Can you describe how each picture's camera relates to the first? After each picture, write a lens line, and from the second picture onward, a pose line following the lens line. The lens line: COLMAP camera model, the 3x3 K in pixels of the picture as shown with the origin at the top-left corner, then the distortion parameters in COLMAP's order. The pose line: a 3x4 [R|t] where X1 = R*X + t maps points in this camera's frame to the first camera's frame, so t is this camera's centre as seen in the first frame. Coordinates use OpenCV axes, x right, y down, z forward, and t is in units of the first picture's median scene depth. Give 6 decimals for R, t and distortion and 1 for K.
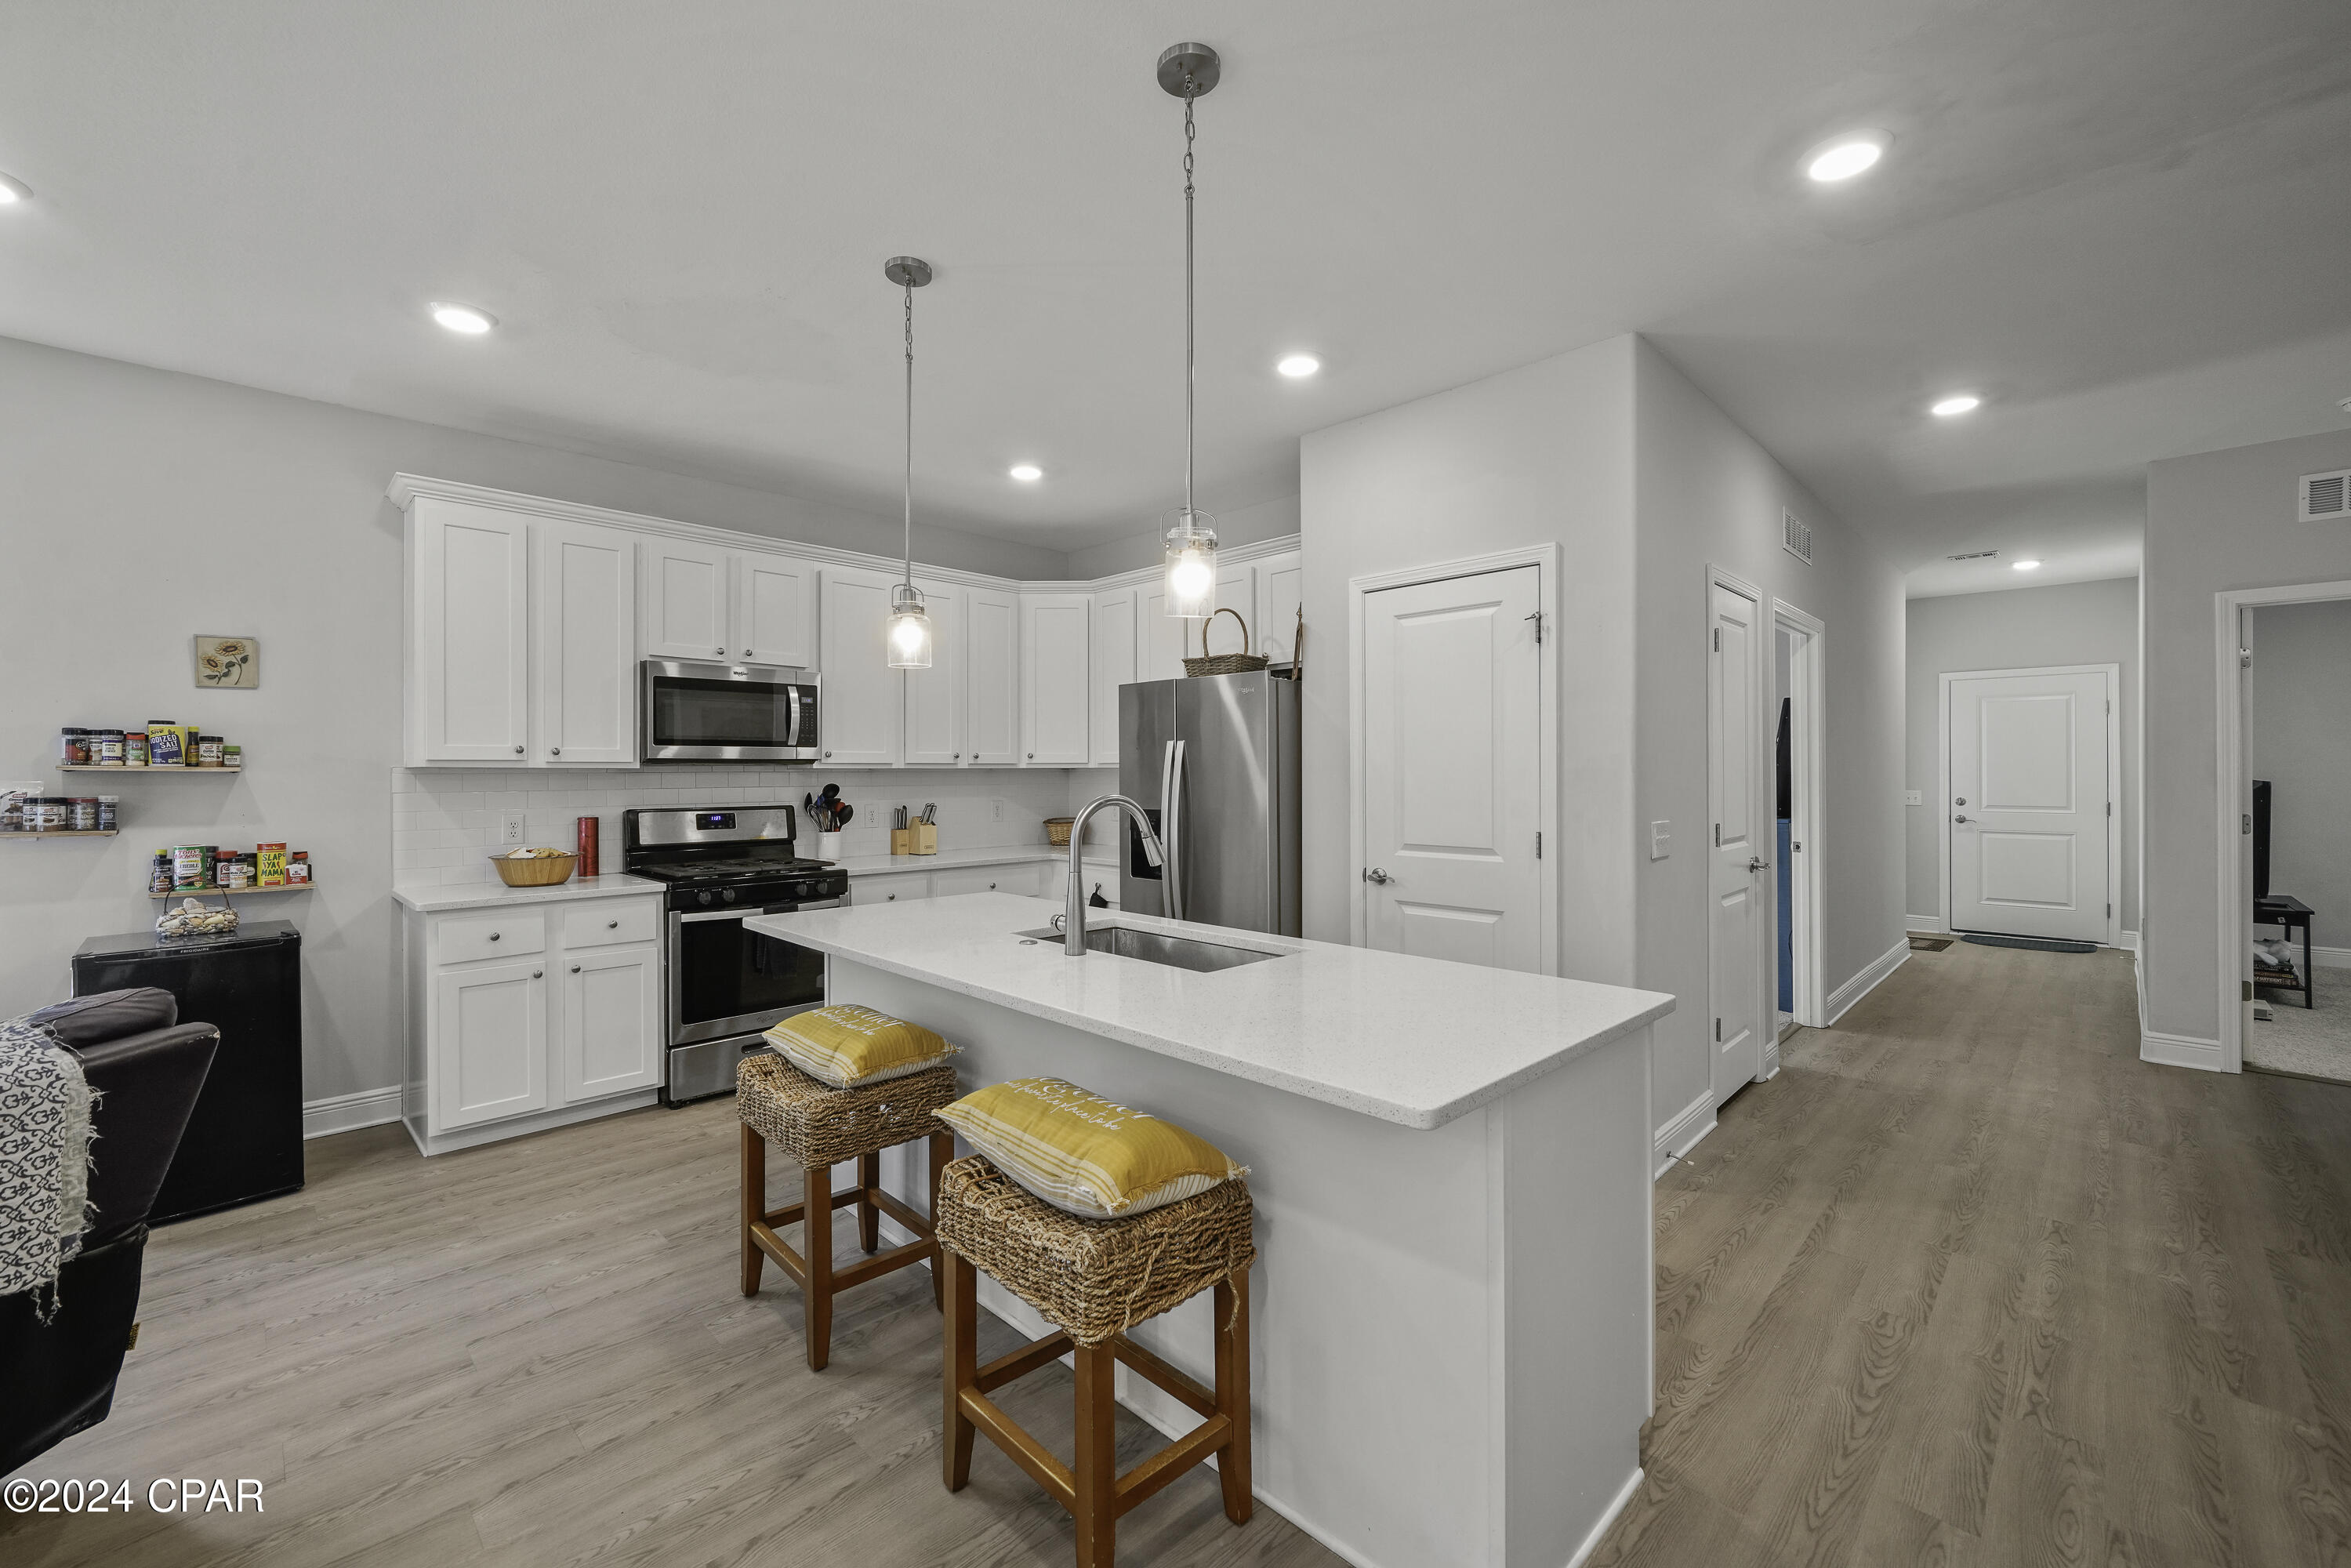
lens RADIAL K [[954.5, 0, 1167.3], [0, 954.5, 771.7], [0, 0, 1]] dist [-0.004751, 0.003340]
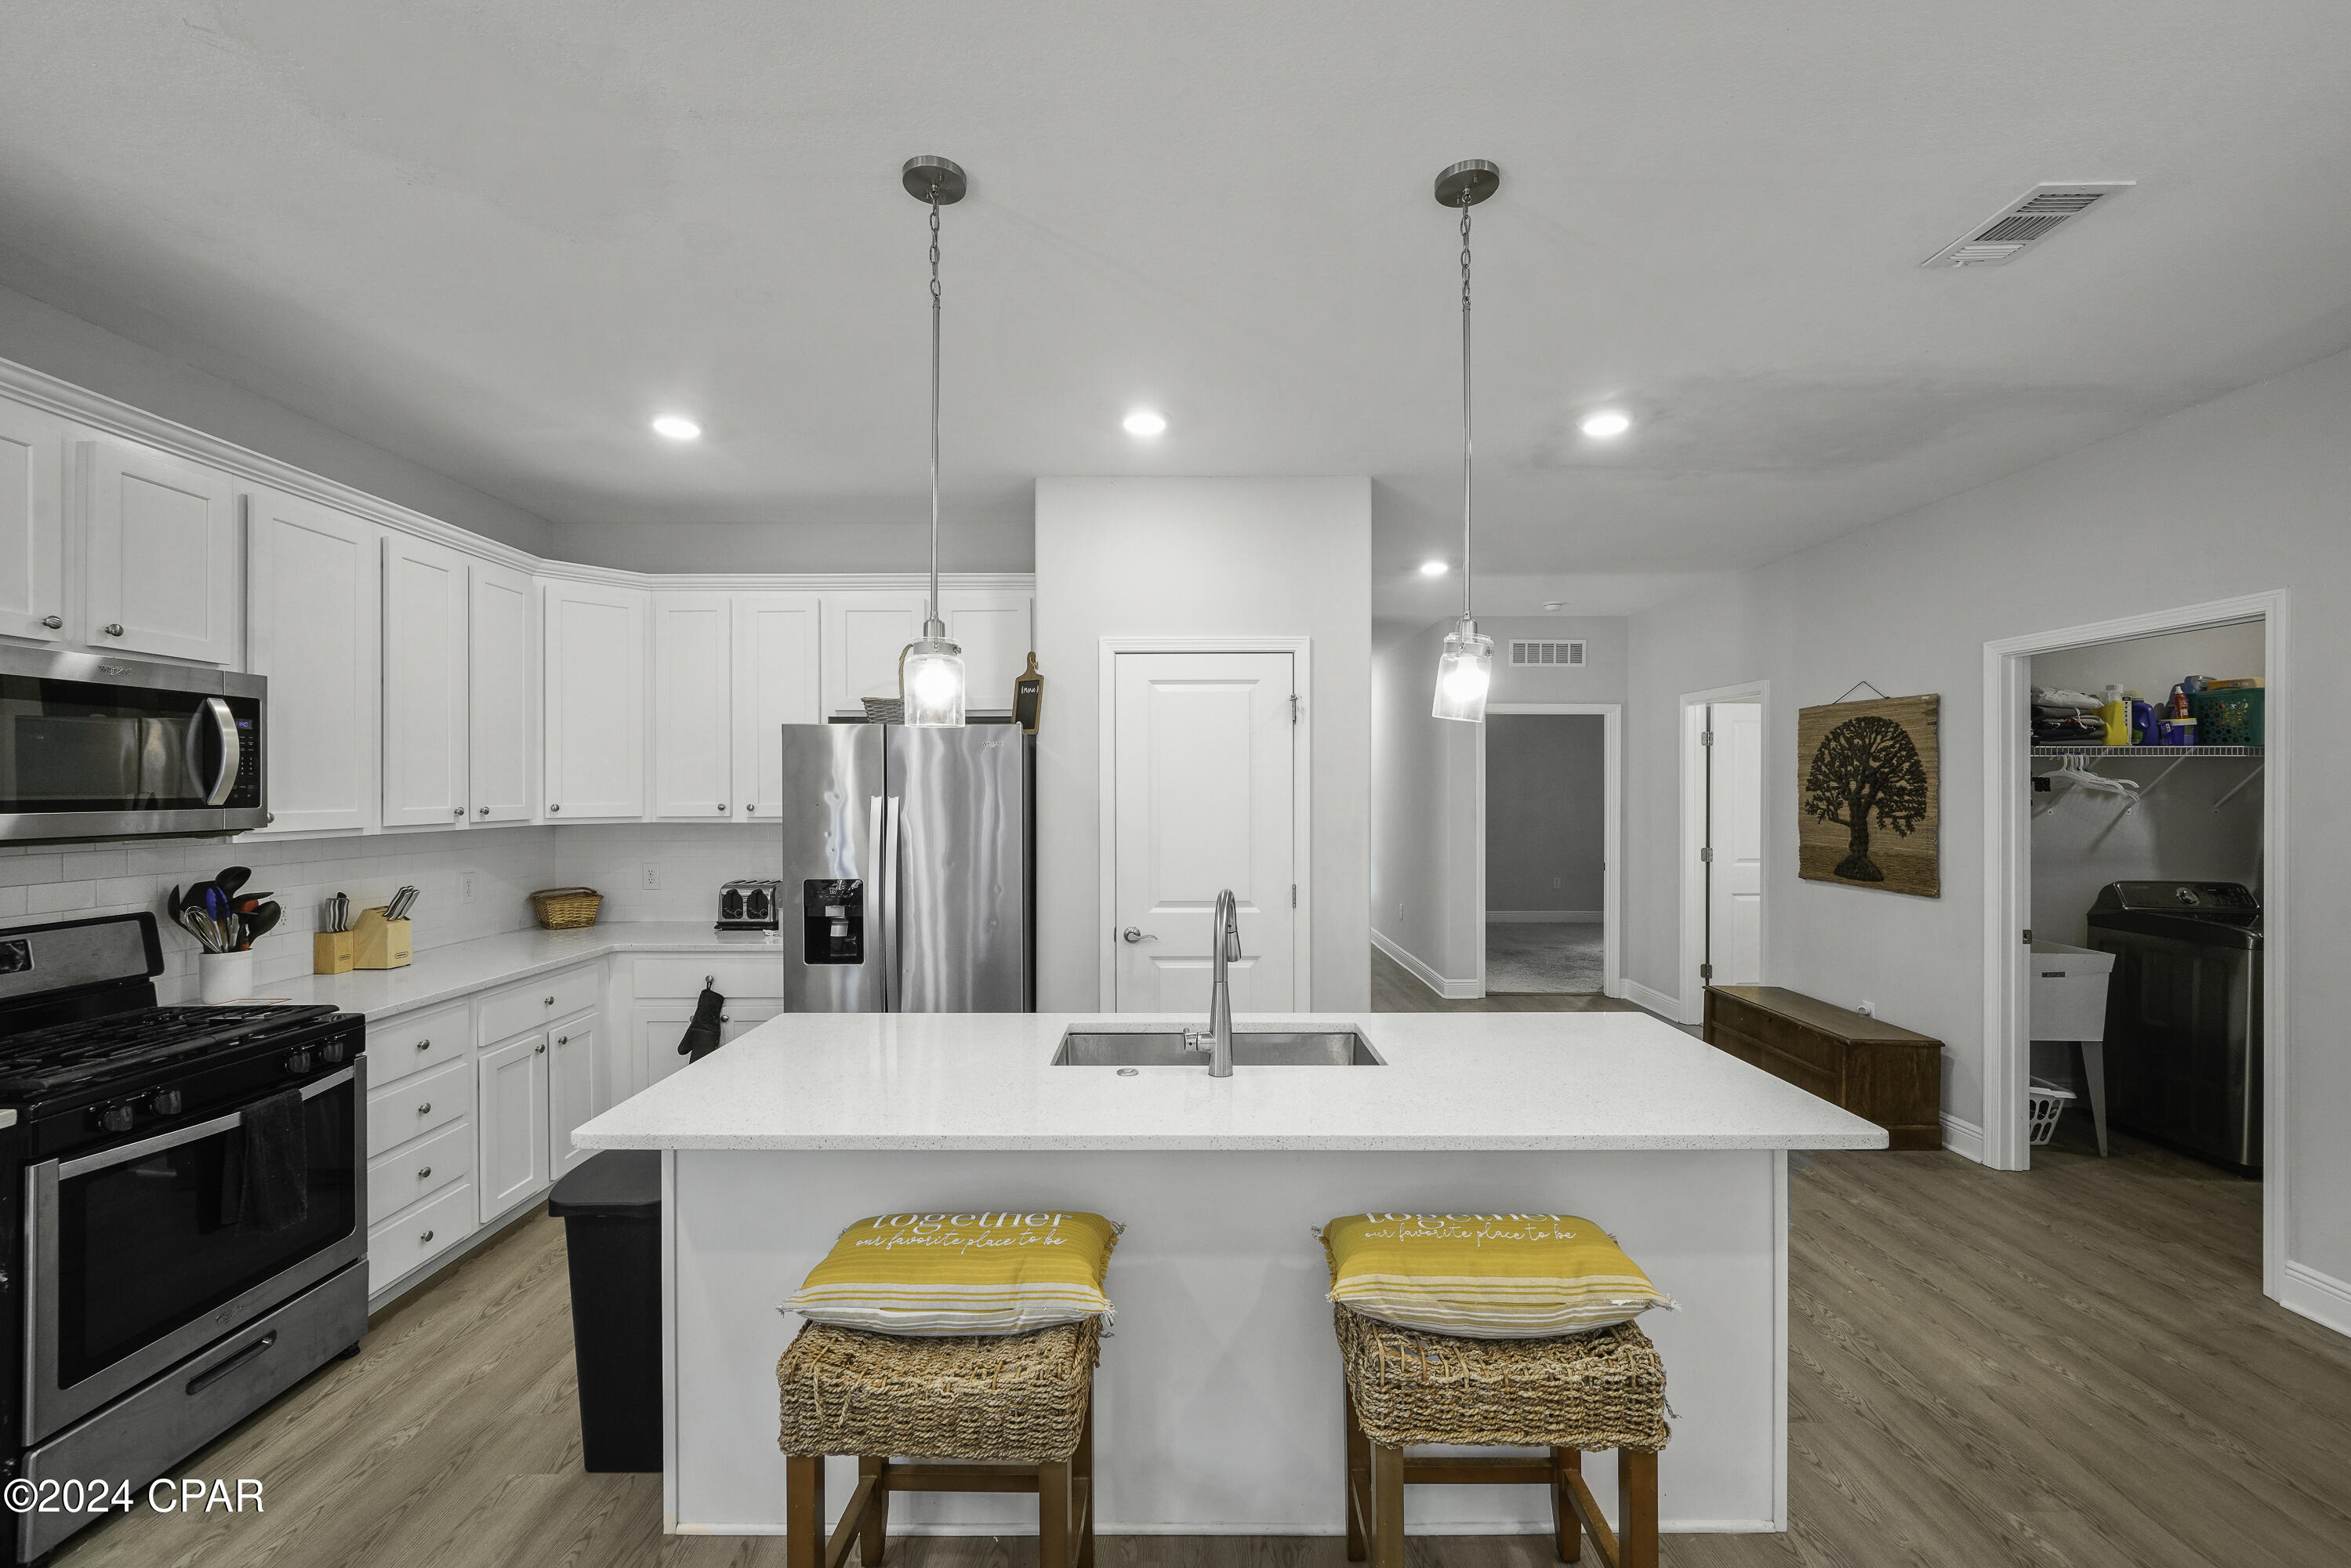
lens RADIAL K [[954.5, 0, 1170.6], [0, 954.5, 793.5], [0, 0, 1]] dist [-0.004751, 0.003340]
pose [[0.702076, -0.000502, 0.712102, -0.514583], [-0.002080, 0.999994, 0.002756, -0.047876], [-0.712099, -0.003416, 0.702071, 0.282131]]
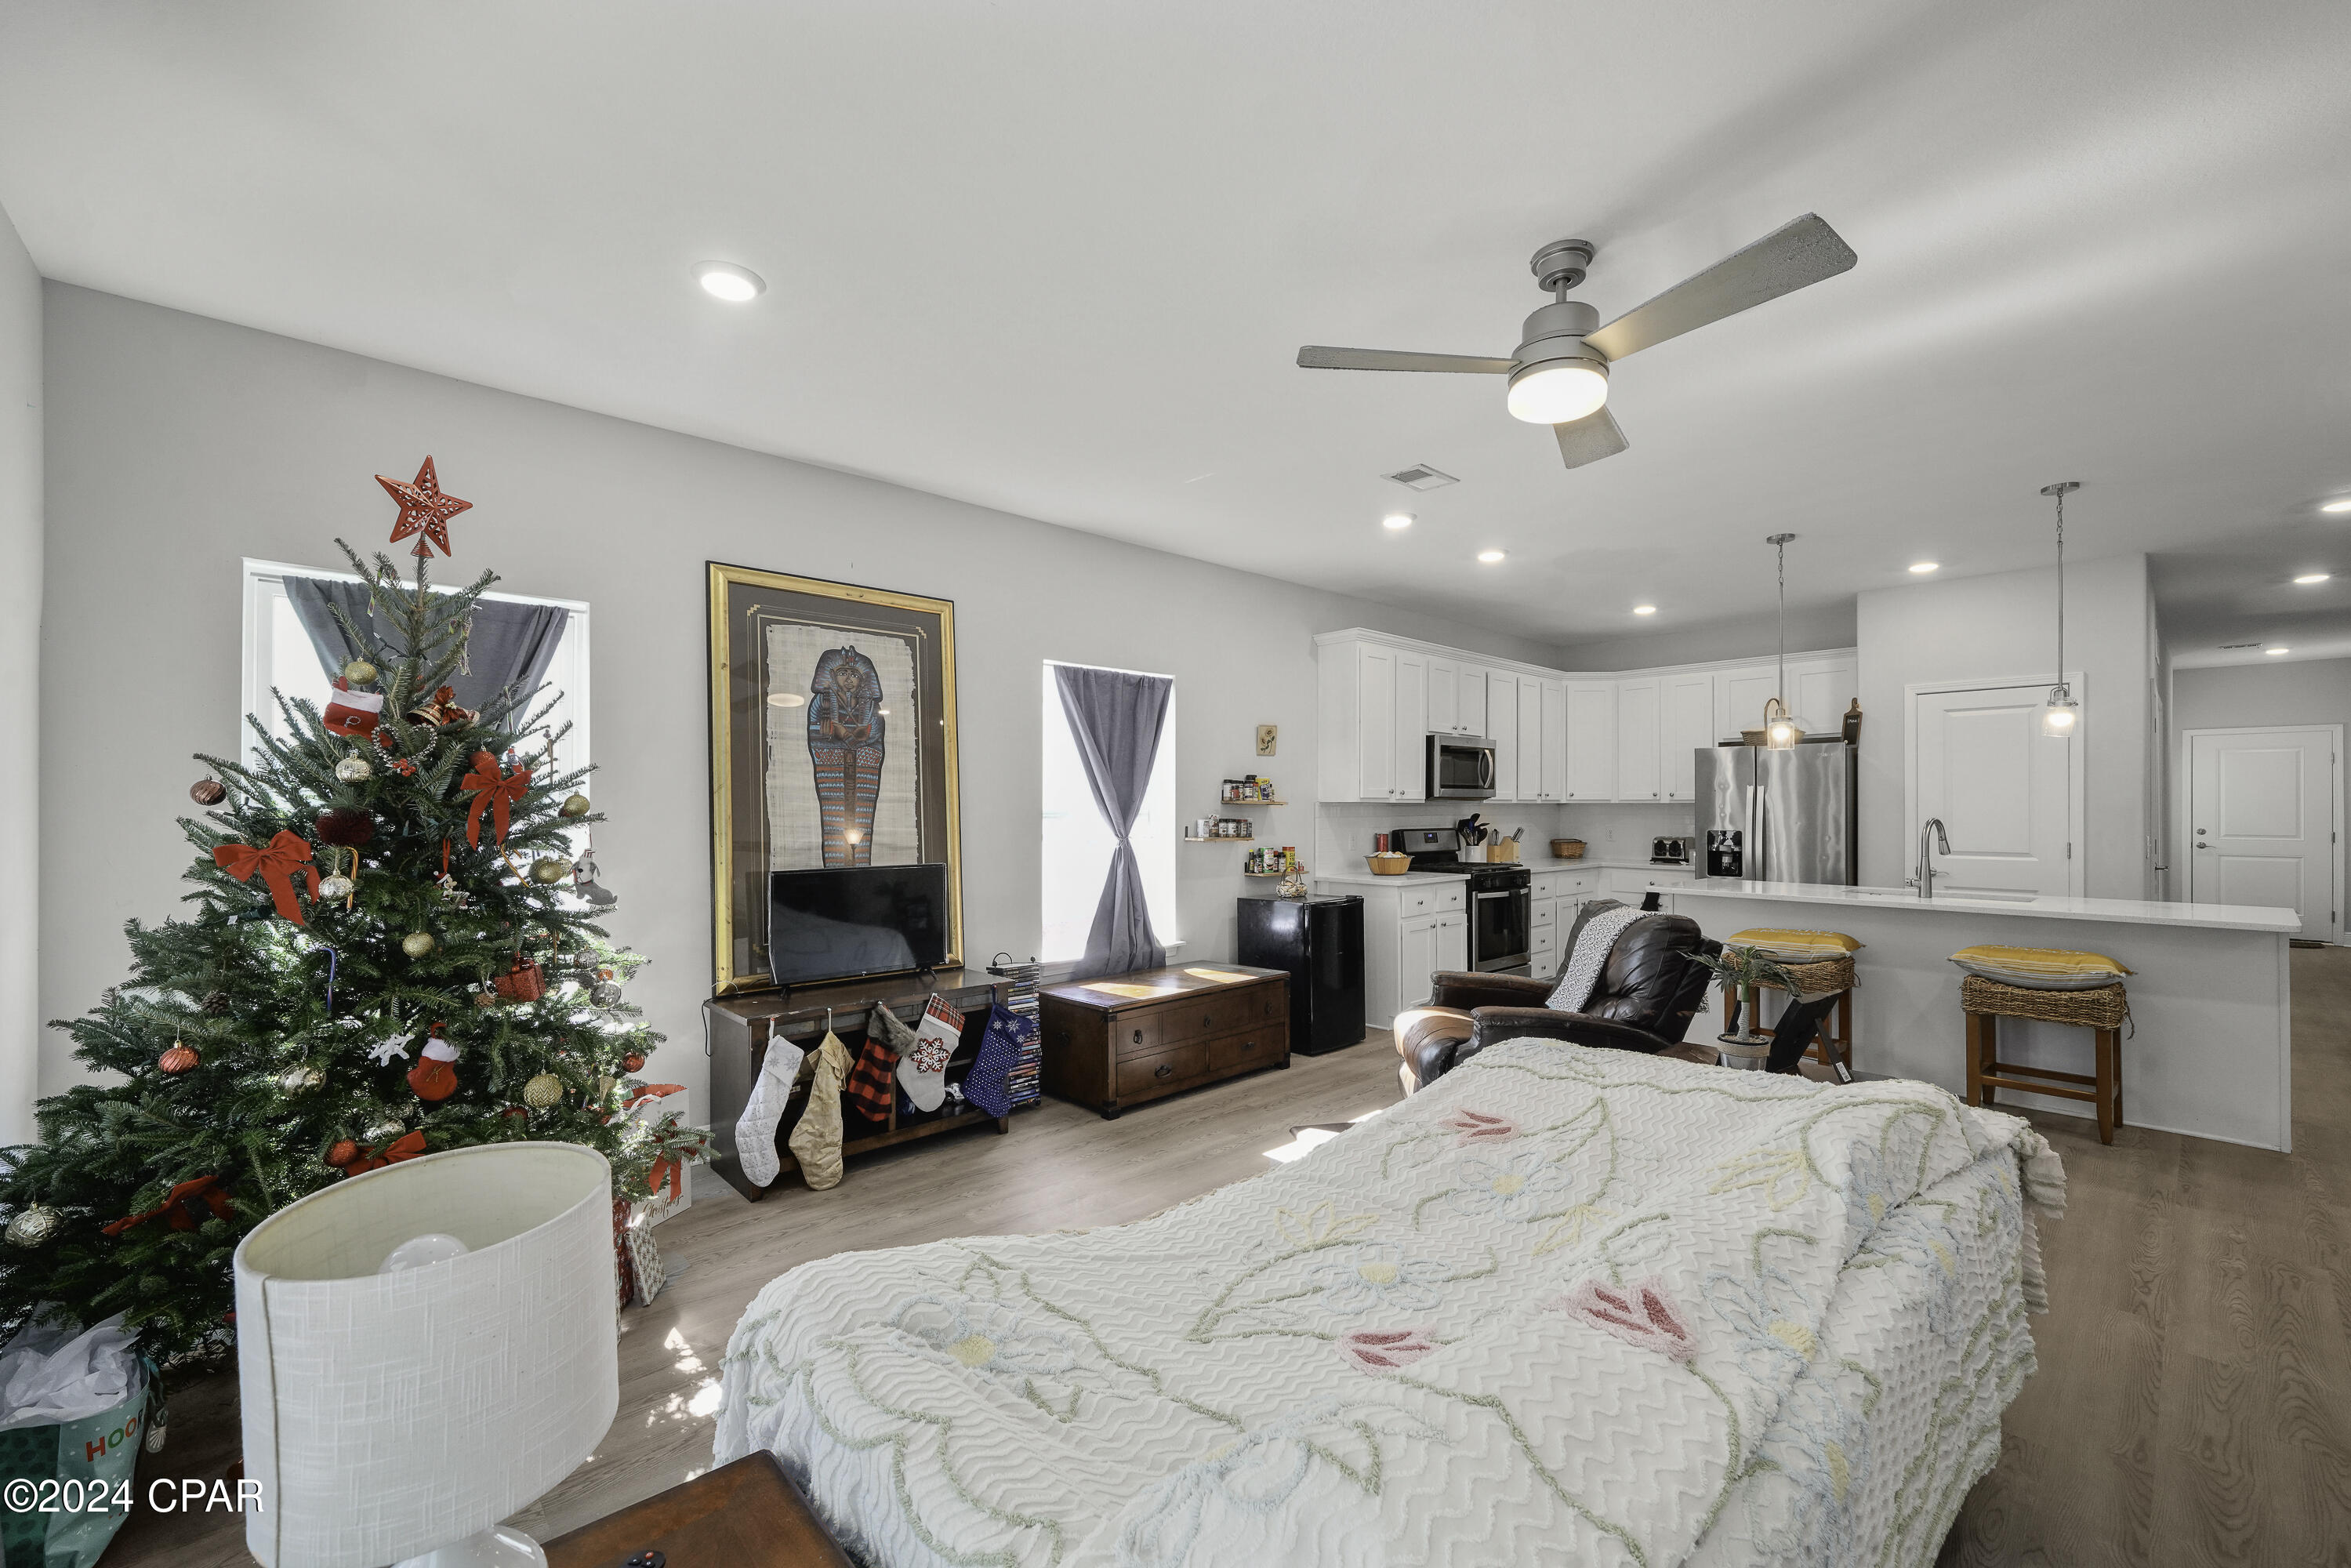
lens RADIAL K [[954.5, 0, 1171.9], [0, 954.5, 802.5], [0, 0, 1]] dist [-0.004751, 0.003340]
pose [[0.999267, 0.002767, -0.038168, -1.084055], [-0.002934, 0.999986, -0.004305, 0.004319], [0.038156, 0.004413, 0.999262, -0.711553]]
